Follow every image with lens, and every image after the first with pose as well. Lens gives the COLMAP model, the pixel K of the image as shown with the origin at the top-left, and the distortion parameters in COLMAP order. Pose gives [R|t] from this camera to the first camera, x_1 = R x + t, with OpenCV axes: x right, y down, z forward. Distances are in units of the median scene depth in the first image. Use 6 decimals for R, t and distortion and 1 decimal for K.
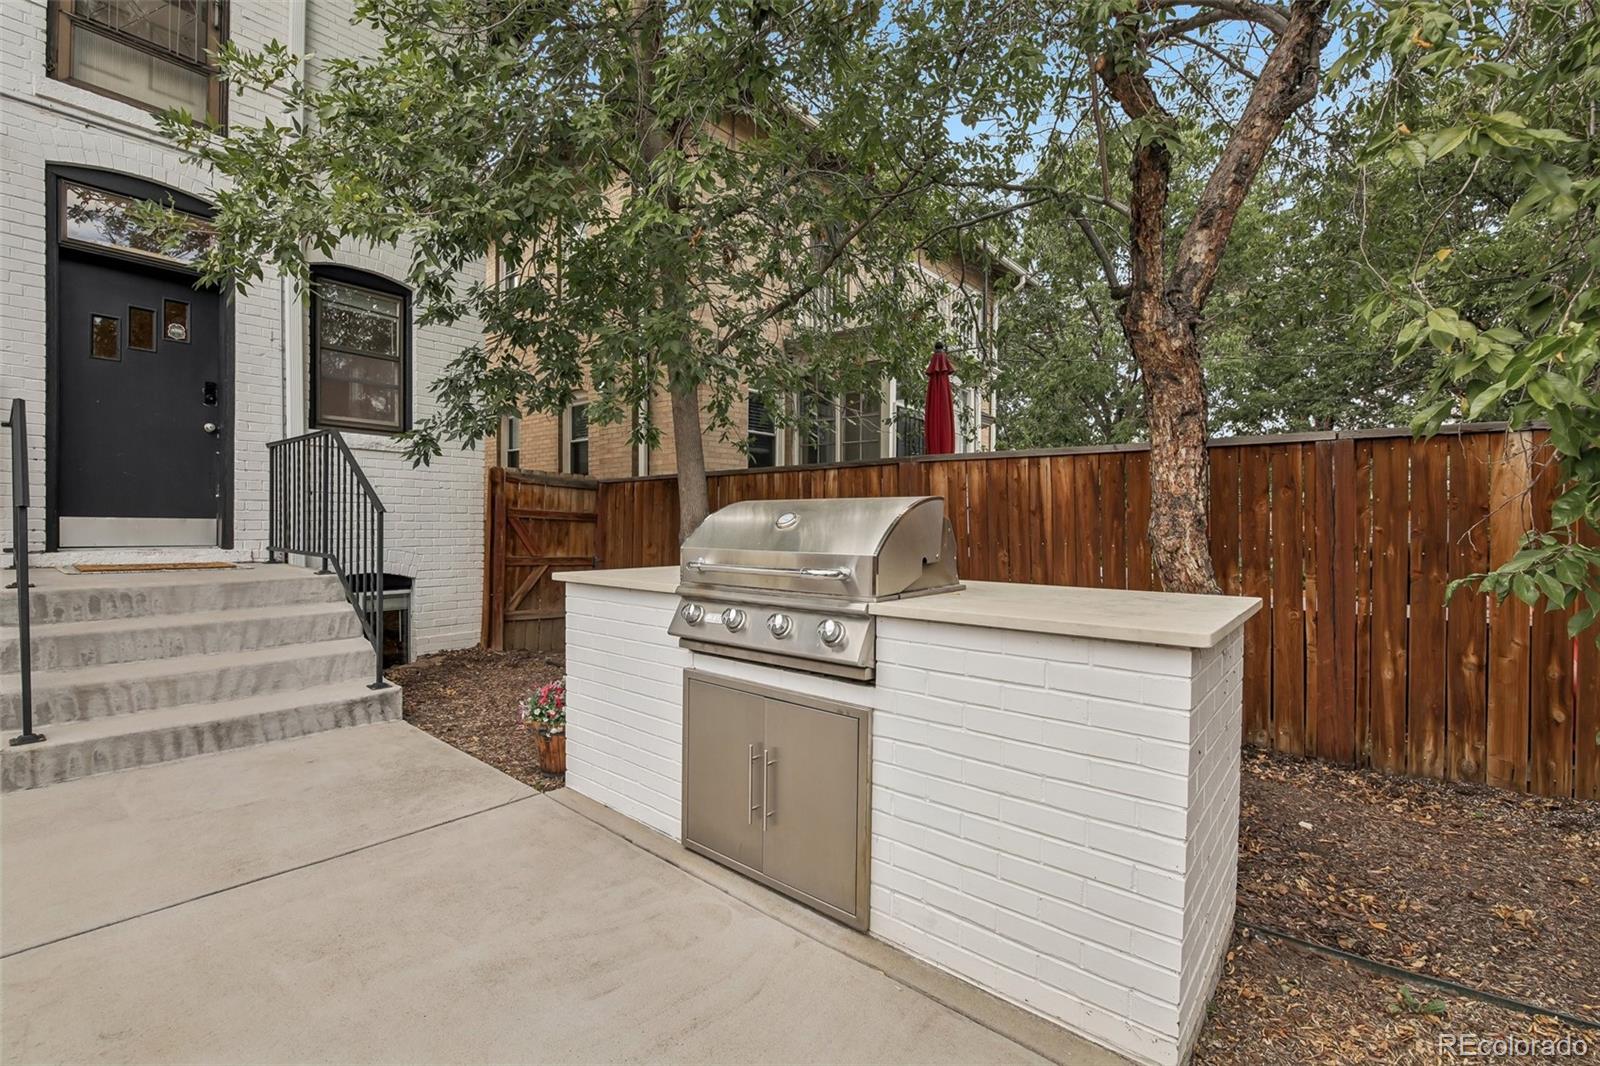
lens RADIAL K [[711.1, 0, 786.7], [0, 711.1, 536.4], [0, 0, 1]] dist [0.005593, -0.006209]
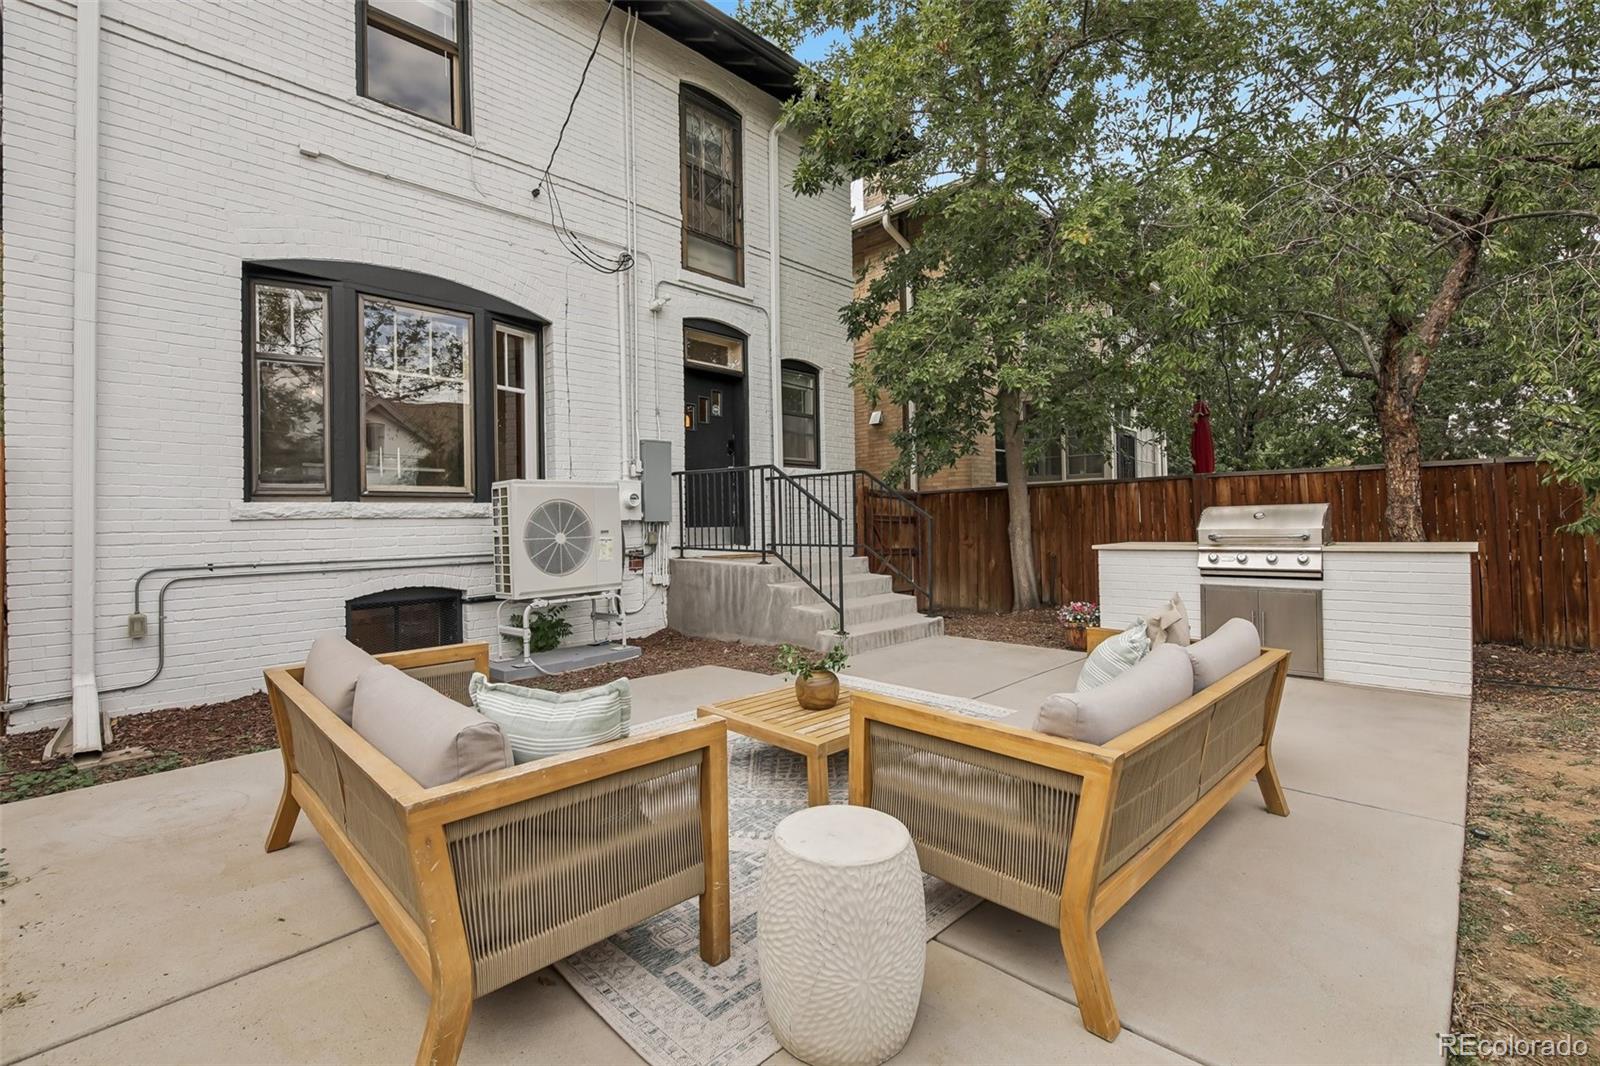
lens RADIAL K [[711.1, 0, 831.2], [0, 711.1, 521.2], [0, 0, 1]] dist [0.005593, -0.006209]
pose [[0.998044, -0.028944, -0.055416, -0.797029], [0.027792, 0.999384, -0.021437, 0.003817], [0.056002, 0.019855, 0.998233, -0.876787]]
